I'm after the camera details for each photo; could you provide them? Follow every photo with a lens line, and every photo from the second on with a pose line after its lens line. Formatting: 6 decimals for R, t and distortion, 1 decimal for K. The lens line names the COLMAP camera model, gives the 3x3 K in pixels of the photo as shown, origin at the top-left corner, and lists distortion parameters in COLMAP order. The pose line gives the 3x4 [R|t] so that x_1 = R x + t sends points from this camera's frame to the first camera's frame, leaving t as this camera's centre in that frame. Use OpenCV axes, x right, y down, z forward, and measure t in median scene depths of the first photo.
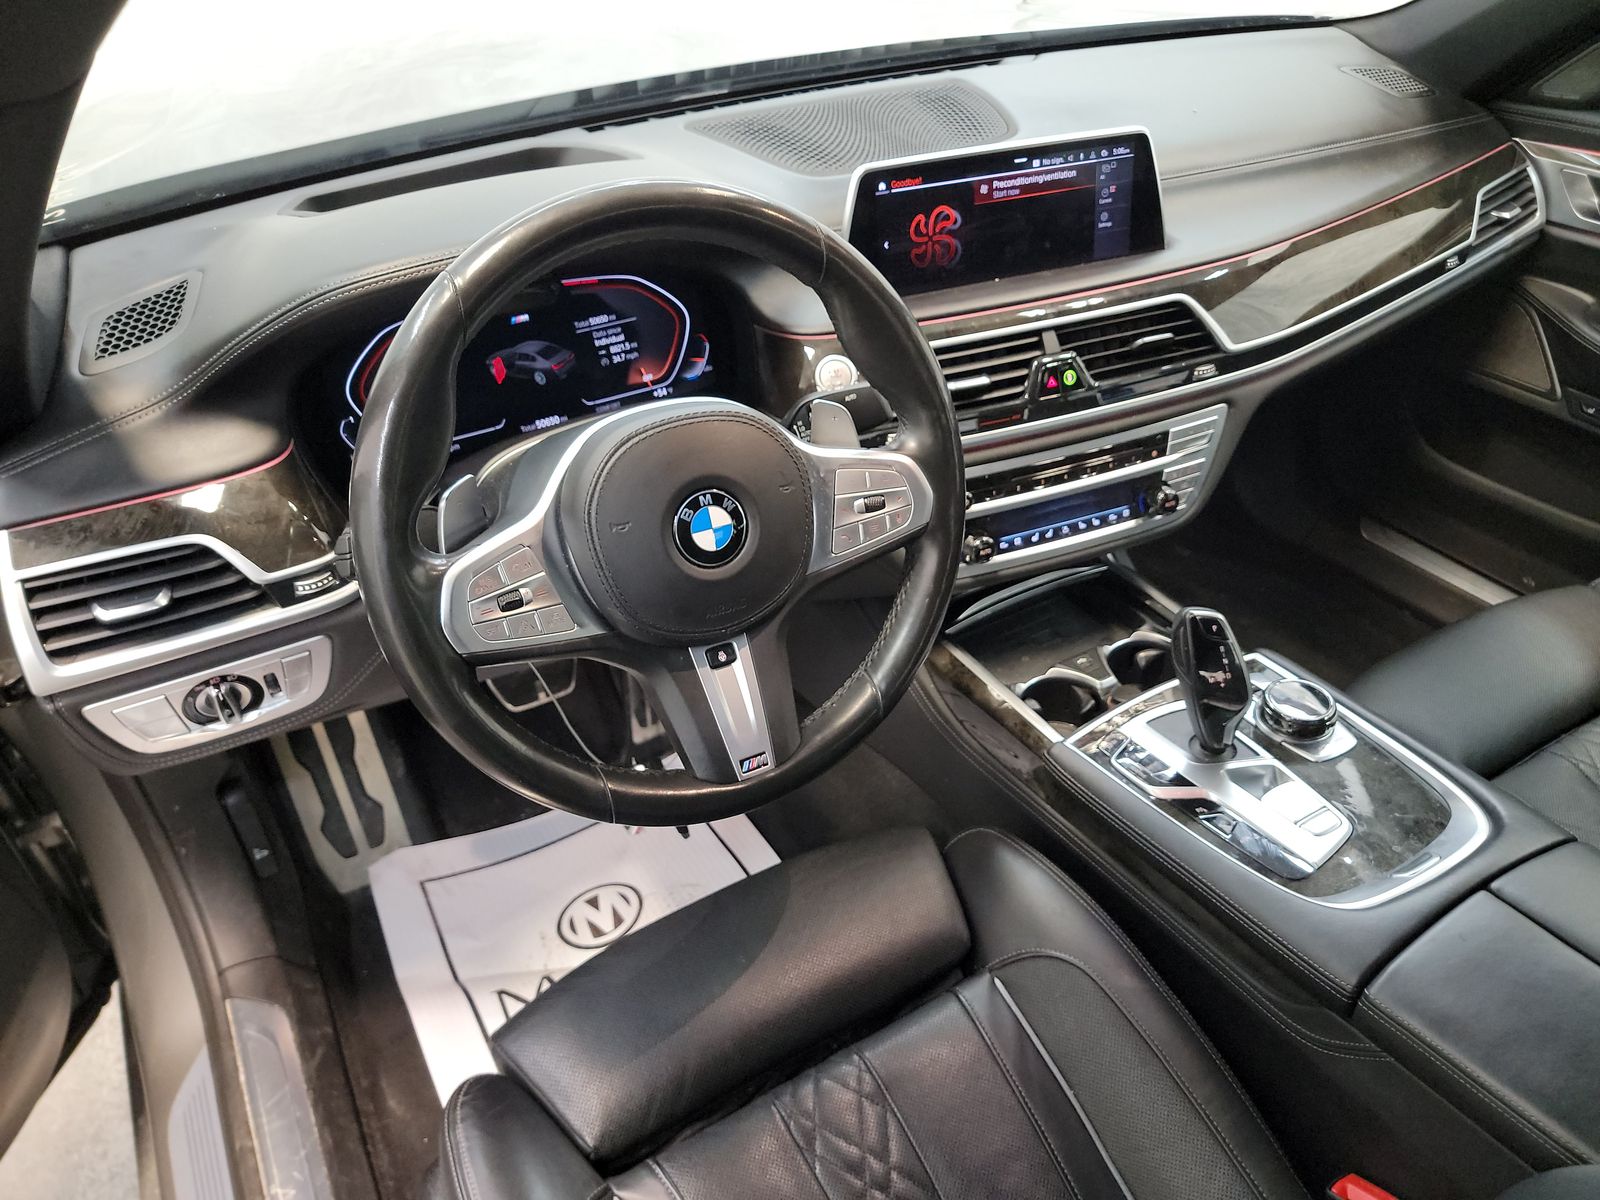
lens RADIAL K [[1134.8, 0, 796.6], [0, 1134.8, 599.2], [0, 0, 1]] dist [0.058498, -0.037261]
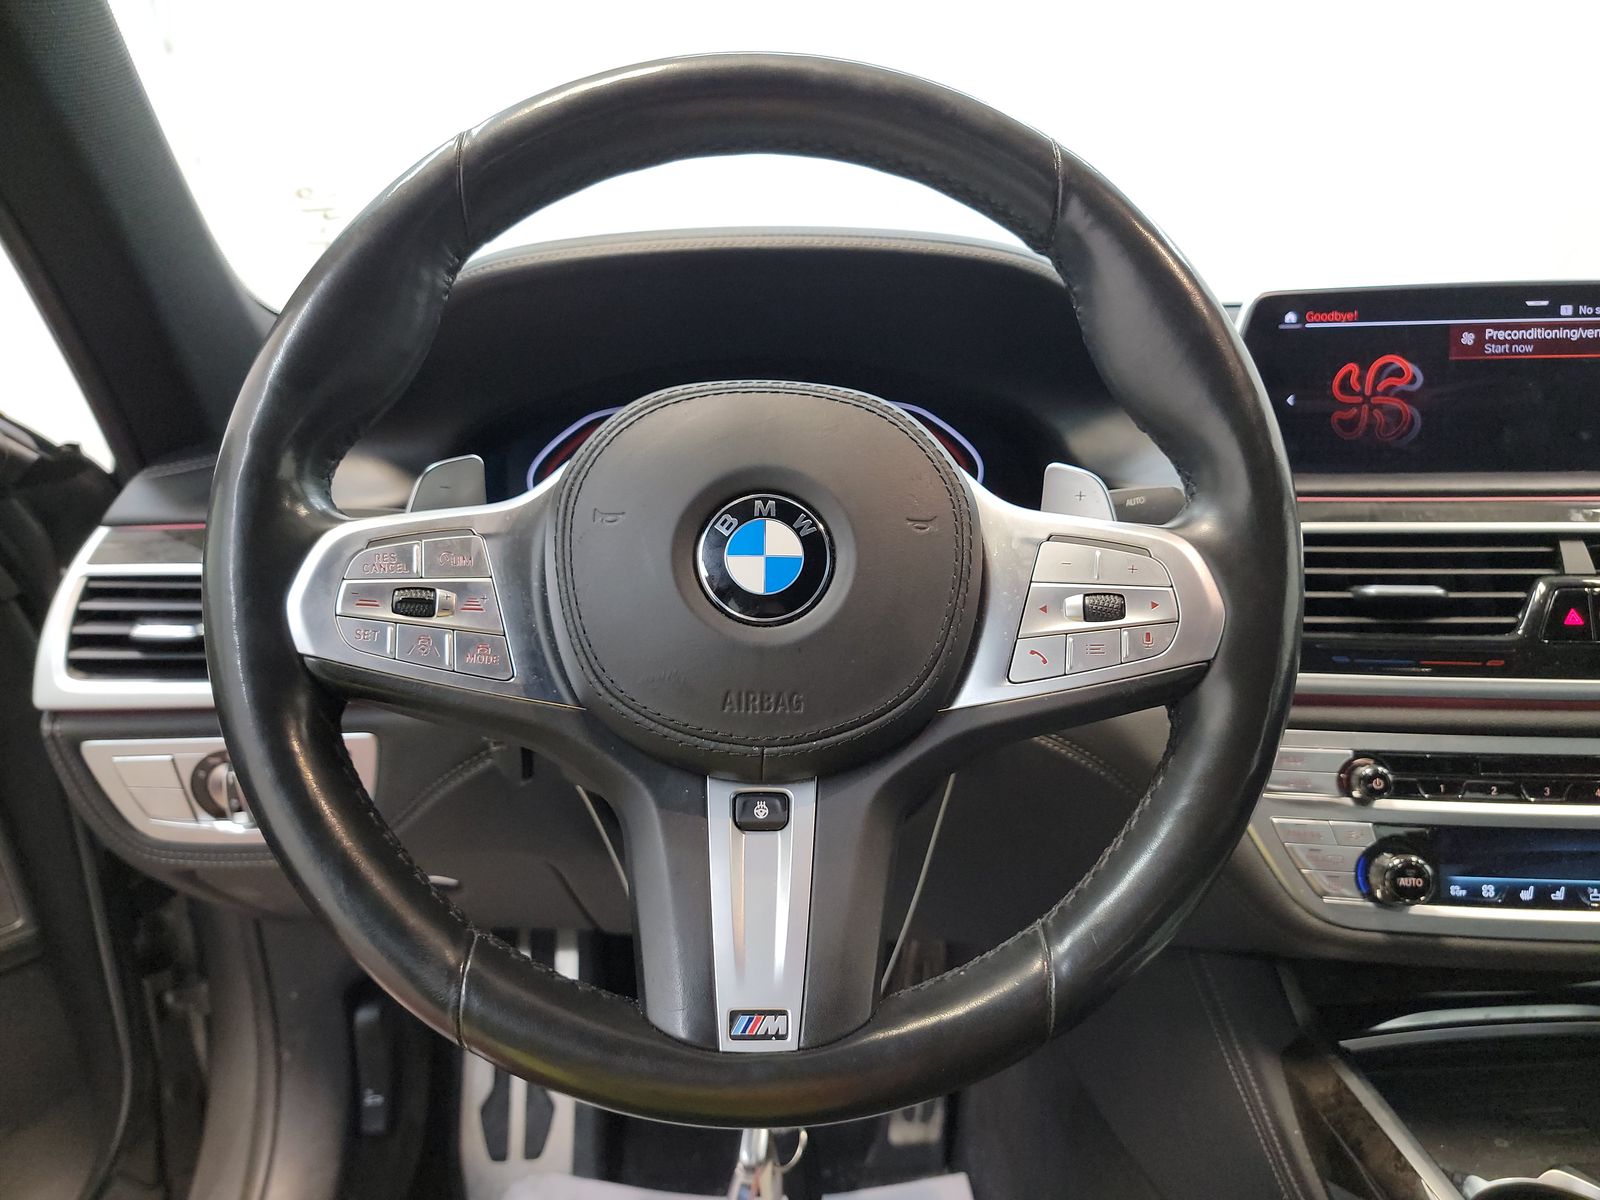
lens RADIAL K [[1134.8, 0, 803.6], [0, 1134.8, 600.9], [0, 0, 1]] dist [0.058498, -0.037261]
pose [[0.887006, 0.114805, -0.447259, 0.139985], [-0.276098, 0.908243, -0.314426, 0.092689], [0.370122, 0.402385, 0.837314, 0.366442]]
